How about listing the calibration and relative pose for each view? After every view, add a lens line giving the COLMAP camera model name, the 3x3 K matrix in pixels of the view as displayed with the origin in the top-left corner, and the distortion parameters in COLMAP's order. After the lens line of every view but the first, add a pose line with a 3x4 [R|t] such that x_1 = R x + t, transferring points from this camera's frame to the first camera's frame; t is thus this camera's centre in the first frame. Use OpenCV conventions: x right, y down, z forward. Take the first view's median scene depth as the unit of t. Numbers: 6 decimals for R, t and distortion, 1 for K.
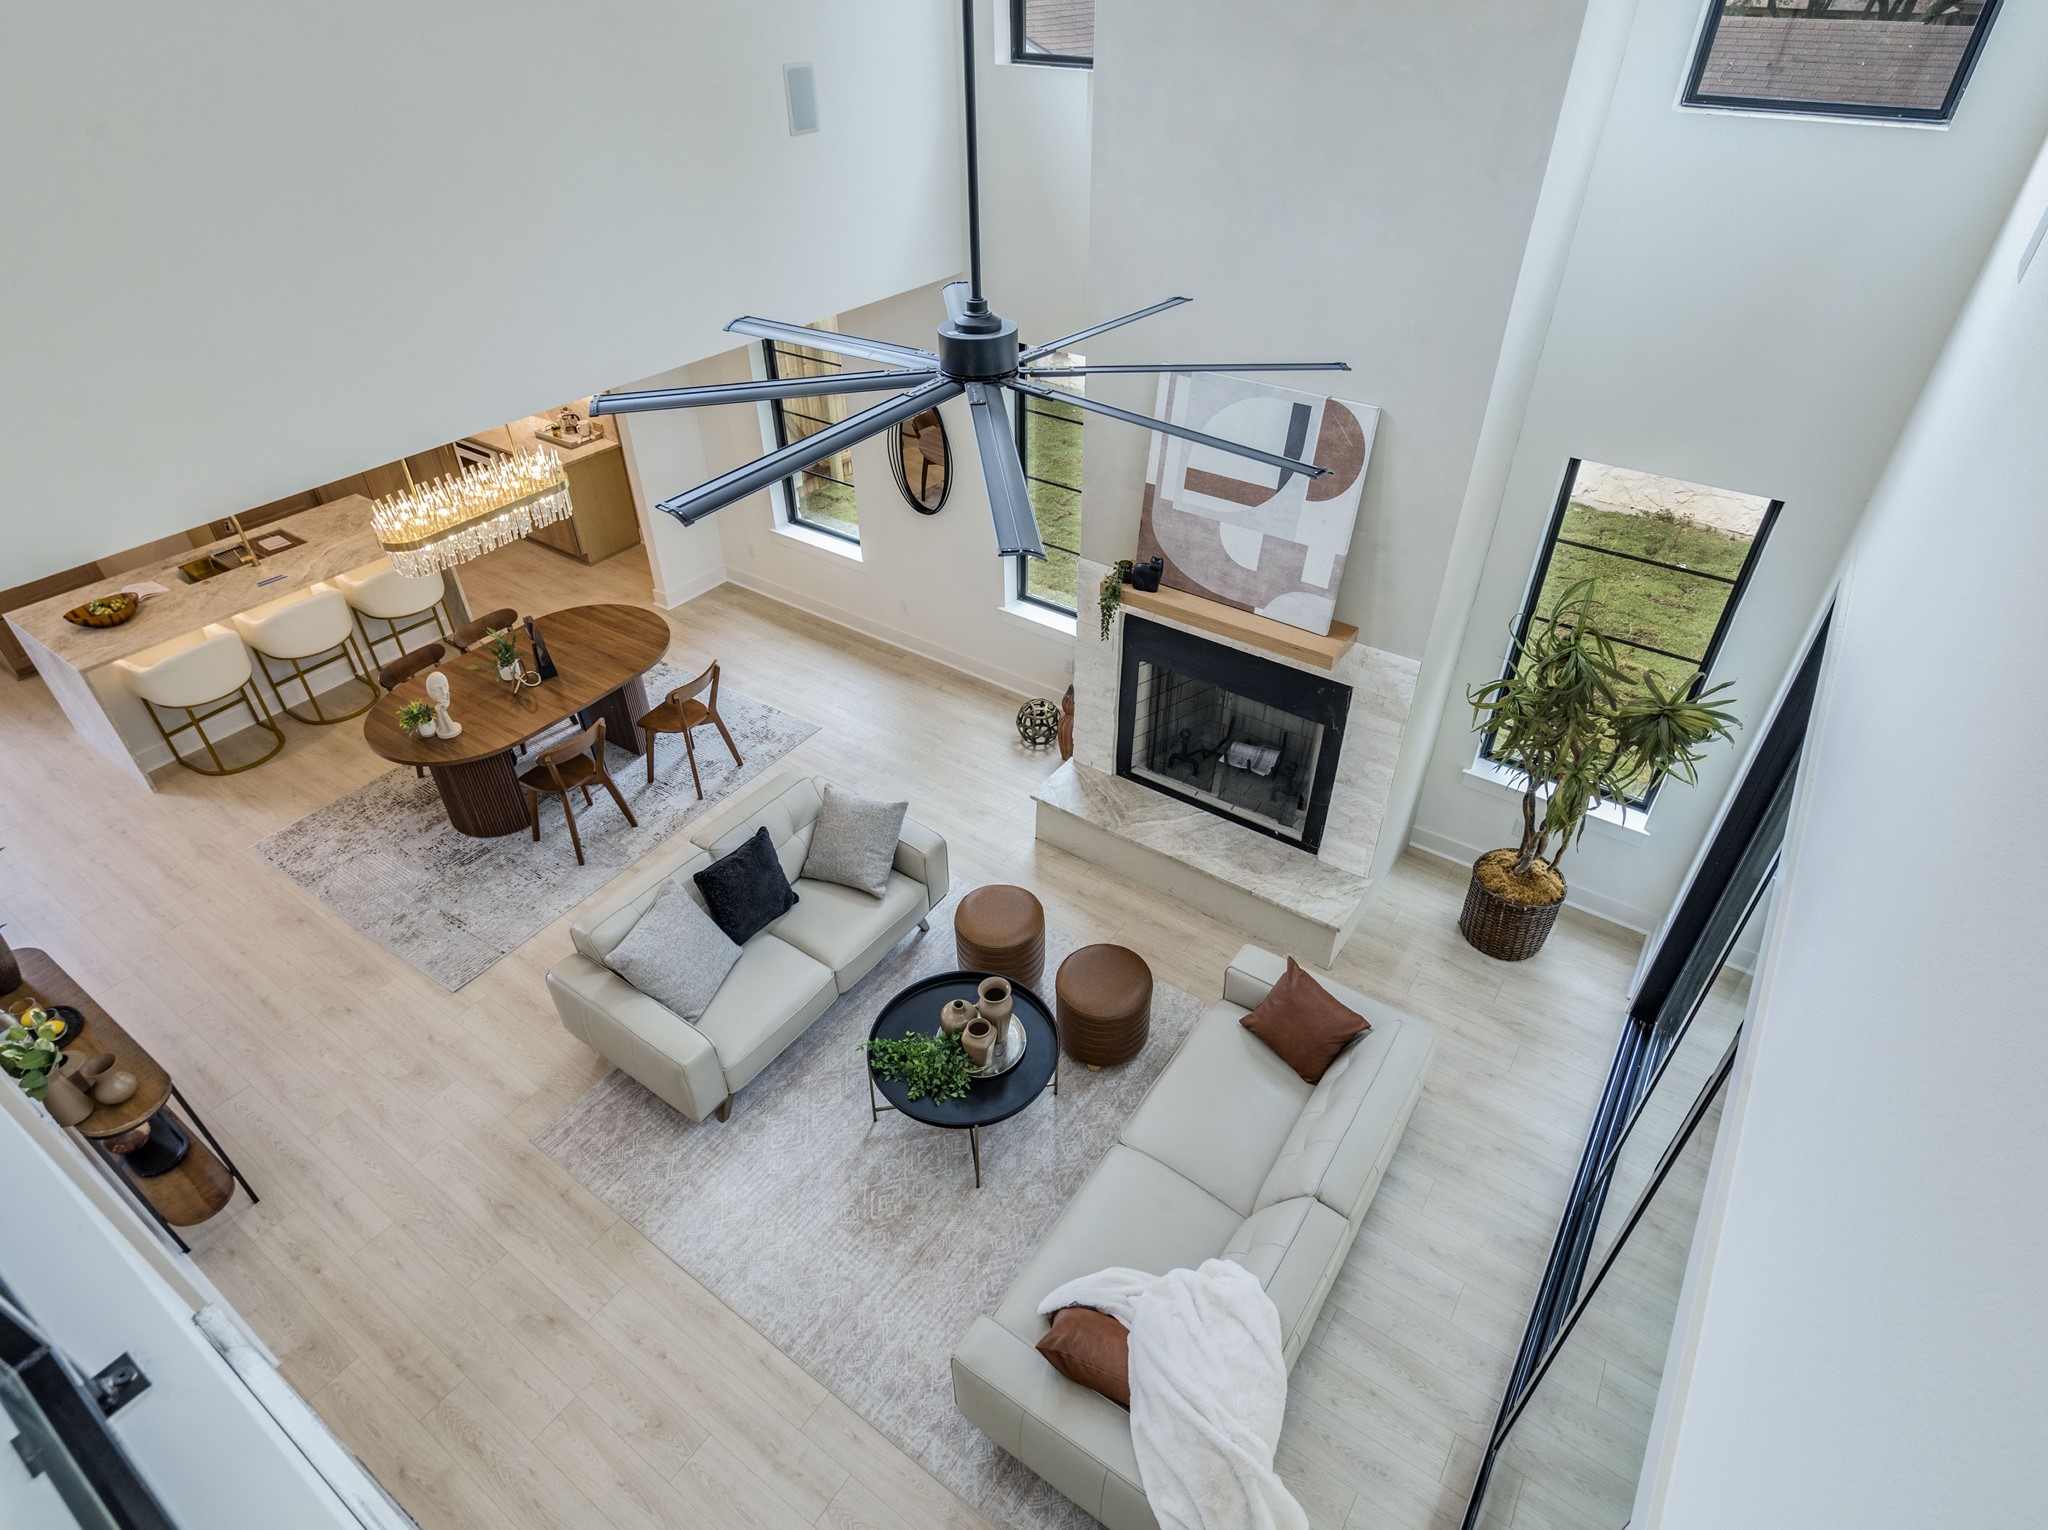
lens RADIAL K [[1070.1, 0, 1027.7], [0, 1070.1, 775.2], [0, 0, 1]] dist [0.000366, 0.001040]
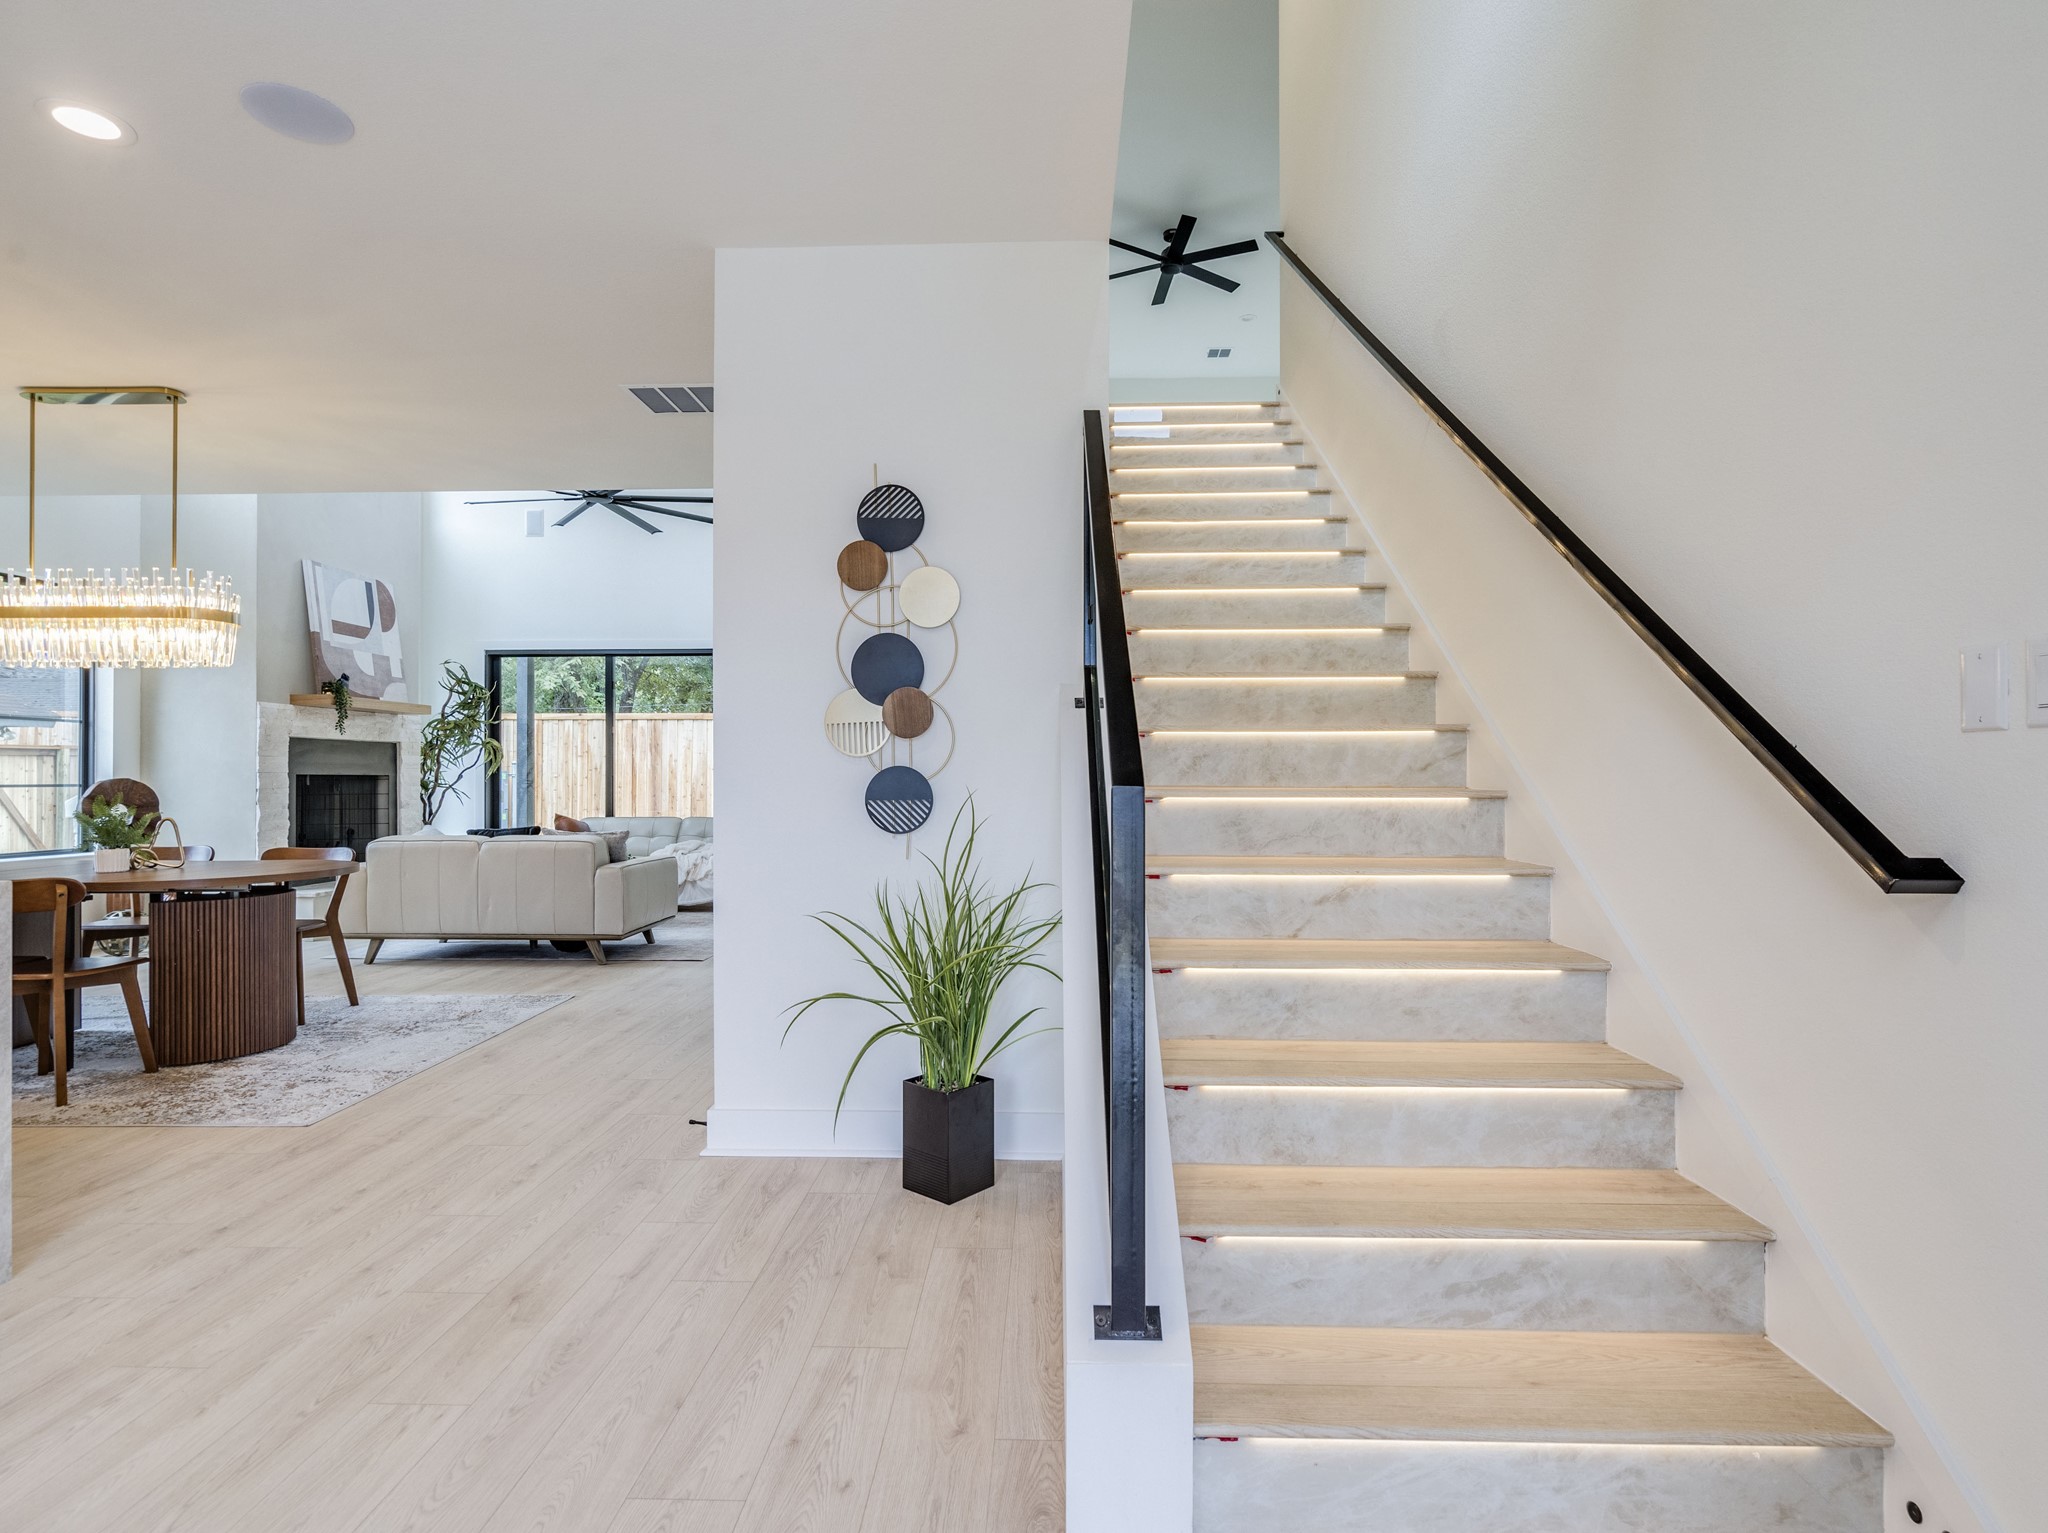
lens RADIAL K [[1070.1, 0, 1027.7], [0, 1070.1, 776.7], [0, 0, 1]] dist [0.000366, 0.001040]
pose [[-0.546358, 0.010500, 0.837486, -1.827521], [0.524289, 0.784067, 0.332205, -0.086184], [-0.653157, 0.620588, -0.433886, 1.180587]]
